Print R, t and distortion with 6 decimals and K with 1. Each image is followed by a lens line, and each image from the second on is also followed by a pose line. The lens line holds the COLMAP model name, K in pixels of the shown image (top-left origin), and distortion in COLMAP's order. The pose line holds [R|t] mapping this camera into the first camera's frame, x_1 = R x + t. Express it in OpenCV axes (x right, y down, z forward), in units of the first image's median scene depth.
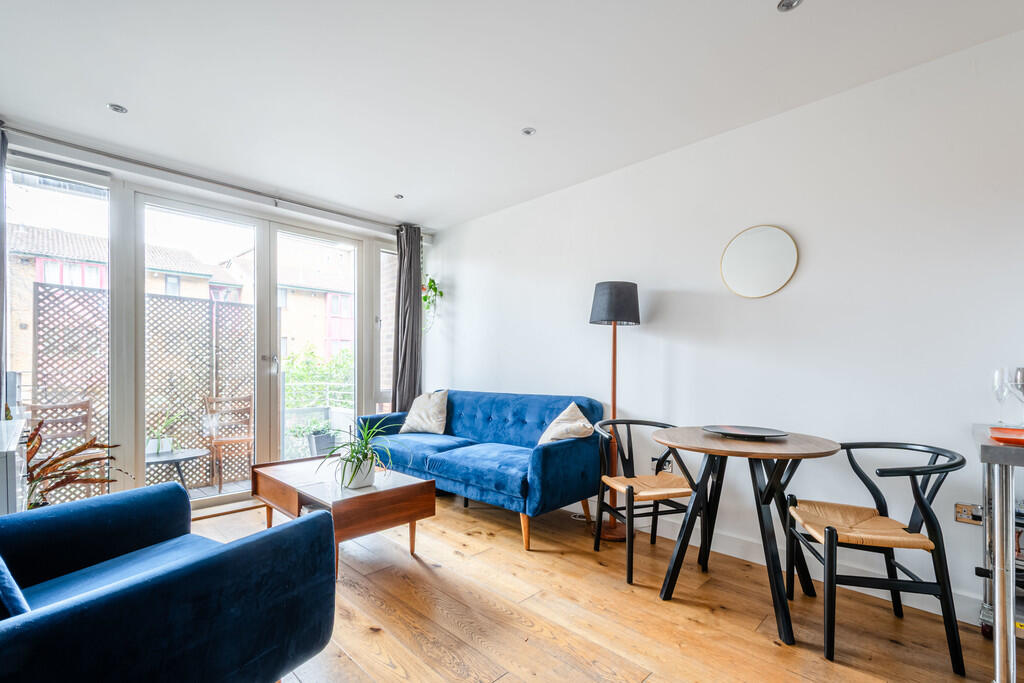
lens RADIAL K [[462.0, 0, 512.8], [0, 462.0, 355.1], [0, 0, 1]] dist [-0.002426, -0.000493]
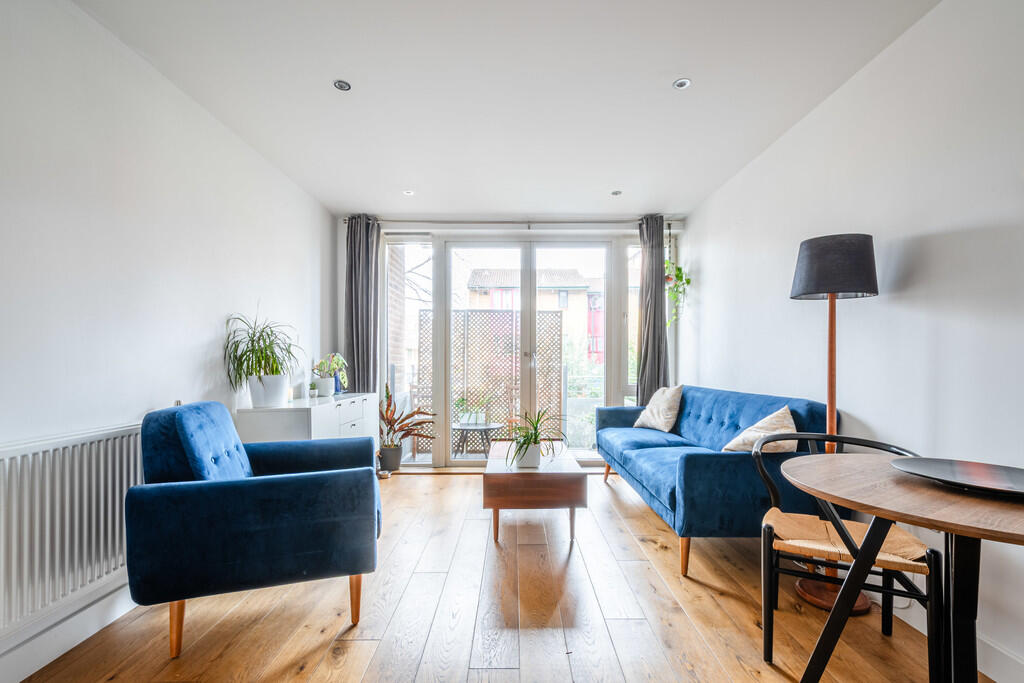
lens RADIAL K [[454.3, 0, 509.1], [0, 454.3, 347.2], [0, 0, 1]] dist [-0.000758, -0.000290]
pose [[0.682735, -0.026898, -0.730171, 0.315142], [0.021828, 0.999627, -0.016414, 0.007223], [0.730340, -0.004732, 0.683068, 0.142764]]
